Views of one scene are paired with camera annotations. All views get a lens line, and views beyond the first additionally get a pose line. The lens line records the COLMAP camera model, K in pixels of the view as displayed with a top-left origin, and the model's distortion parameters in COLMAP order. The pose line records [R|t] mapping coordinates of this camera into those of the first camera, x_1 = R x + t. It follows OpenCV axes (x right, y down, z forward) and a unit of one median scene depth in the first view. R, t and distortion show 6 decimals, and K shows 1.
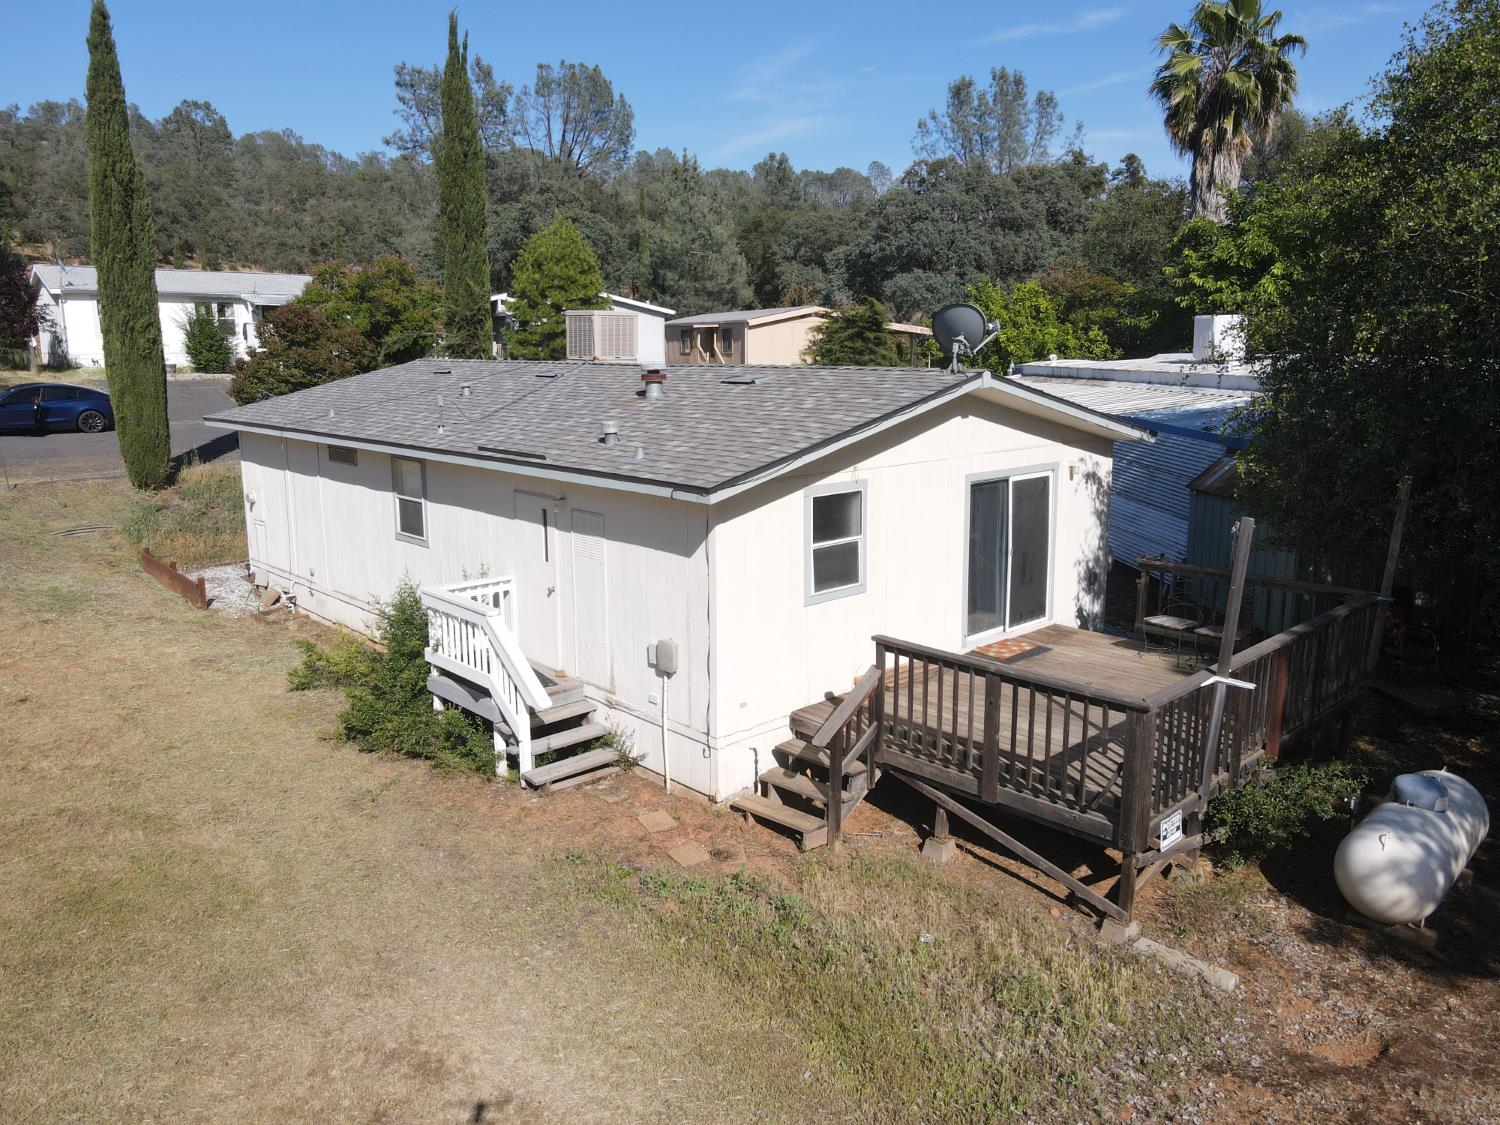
lens RADIAL K [[1088.3, 0, 742.2], [0, 1088.3, 544.0], [0, 0, 1]] dist [-0.000790, 0.032262]
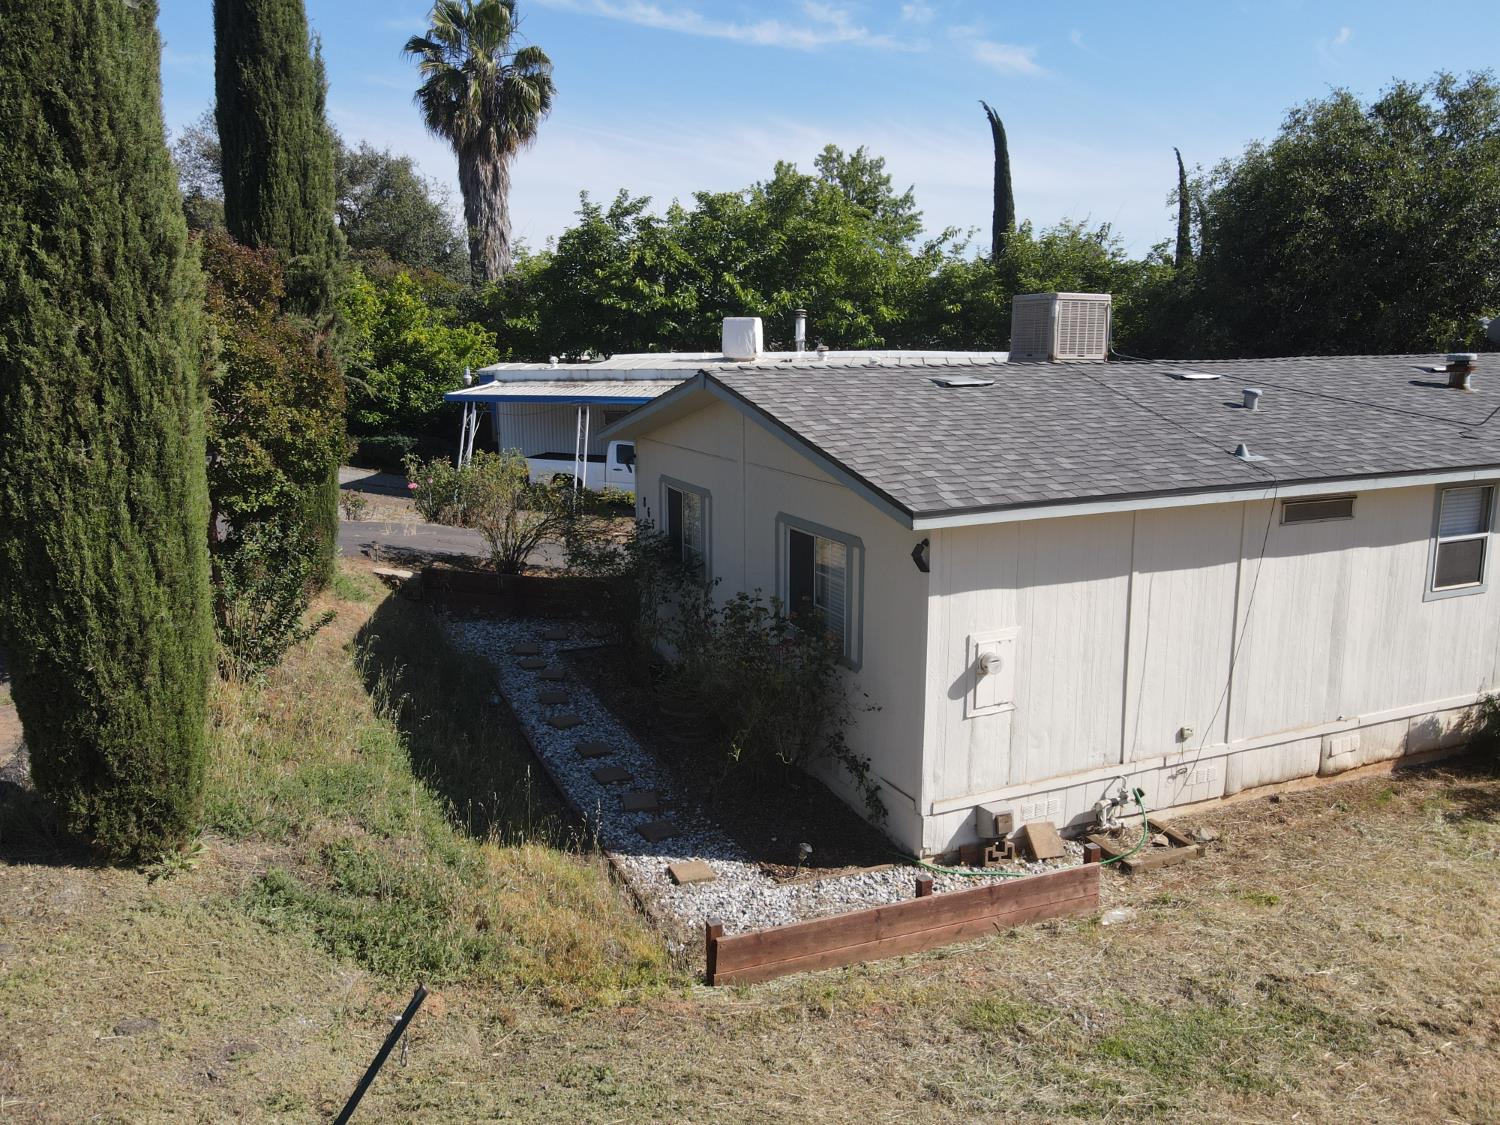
lens RADIAL K [[1091.4, 0, 750.0], [0, 1091.4, 562.5], [0, 0, 1]] dist [0.004002, 0.000653]
pose [[0.329030, -0.182927, 0.926432, -0.928860], [0.178029, 0.975482, 0.129384, -0.167348], [-0.927386, 0.122360, 0.353529, 0.947746]]
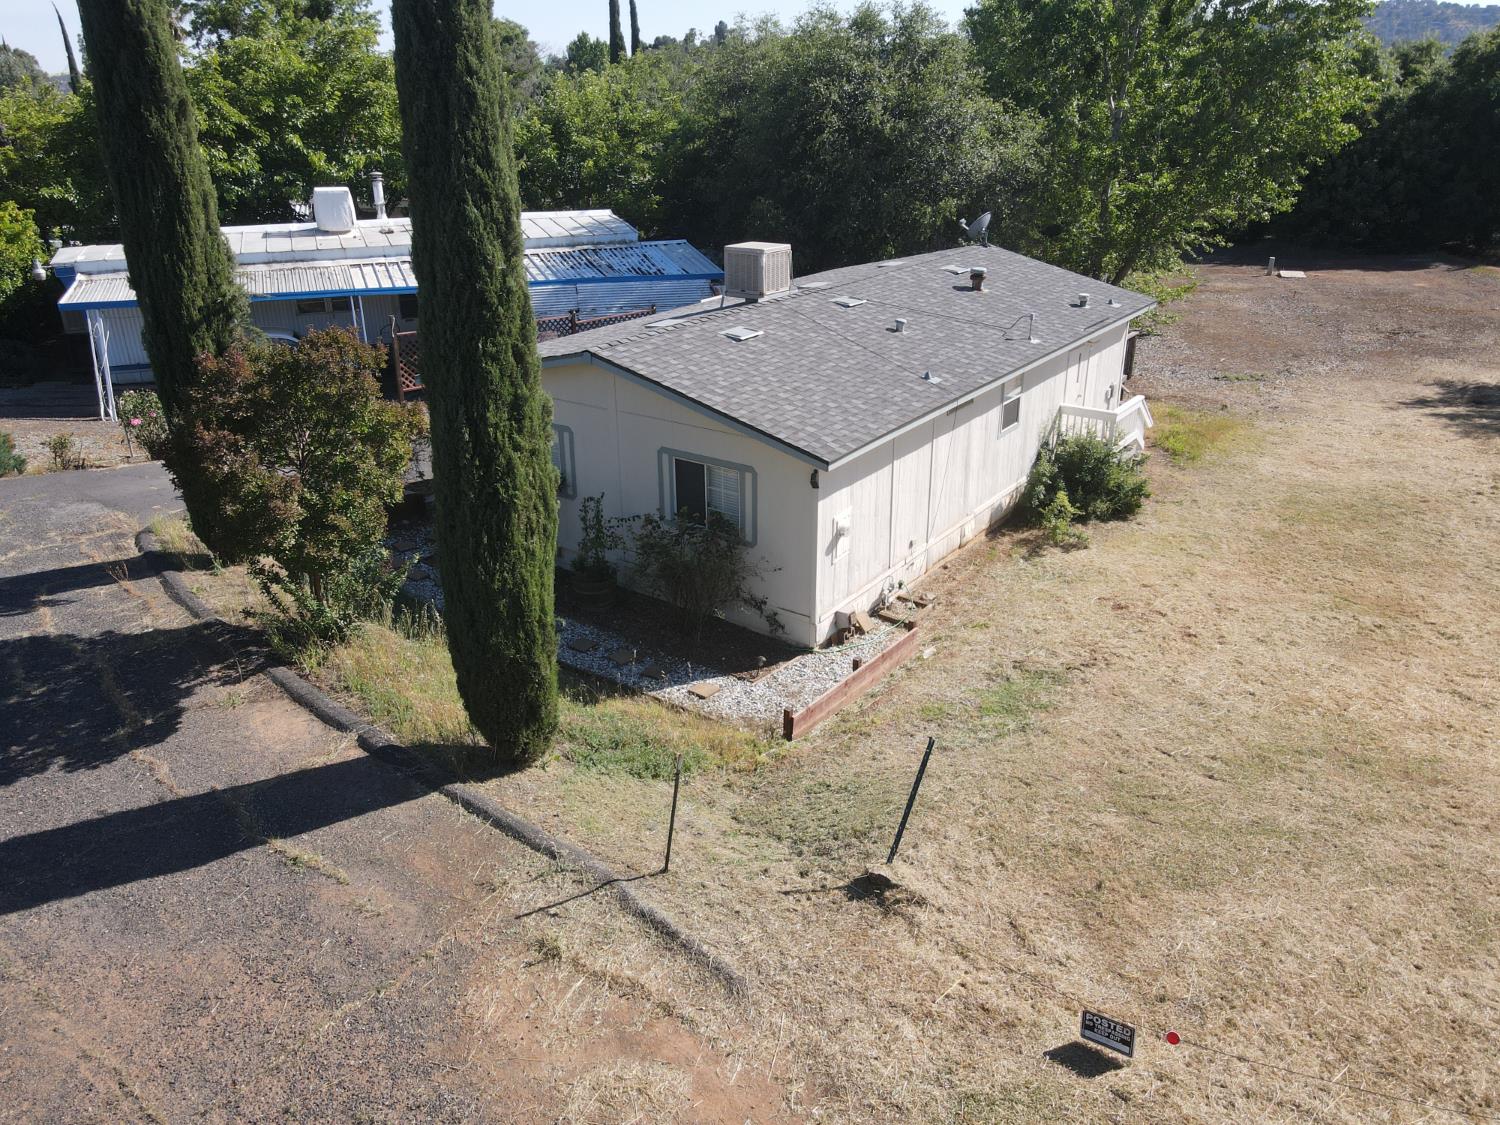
lens RADIAL K [[1088.3, 0, 742.2], [0, 1088.3, 544.0], [0, 0, 1]] dist [-0.000790, 0.032262]
pose [[-0.187626, -0.372485, 0.908874, -1.197246], [0.193310, 0.893207, 0.405971, -0.384445], [-0.963030, 0.251865, -0.095584, 1.179677]]
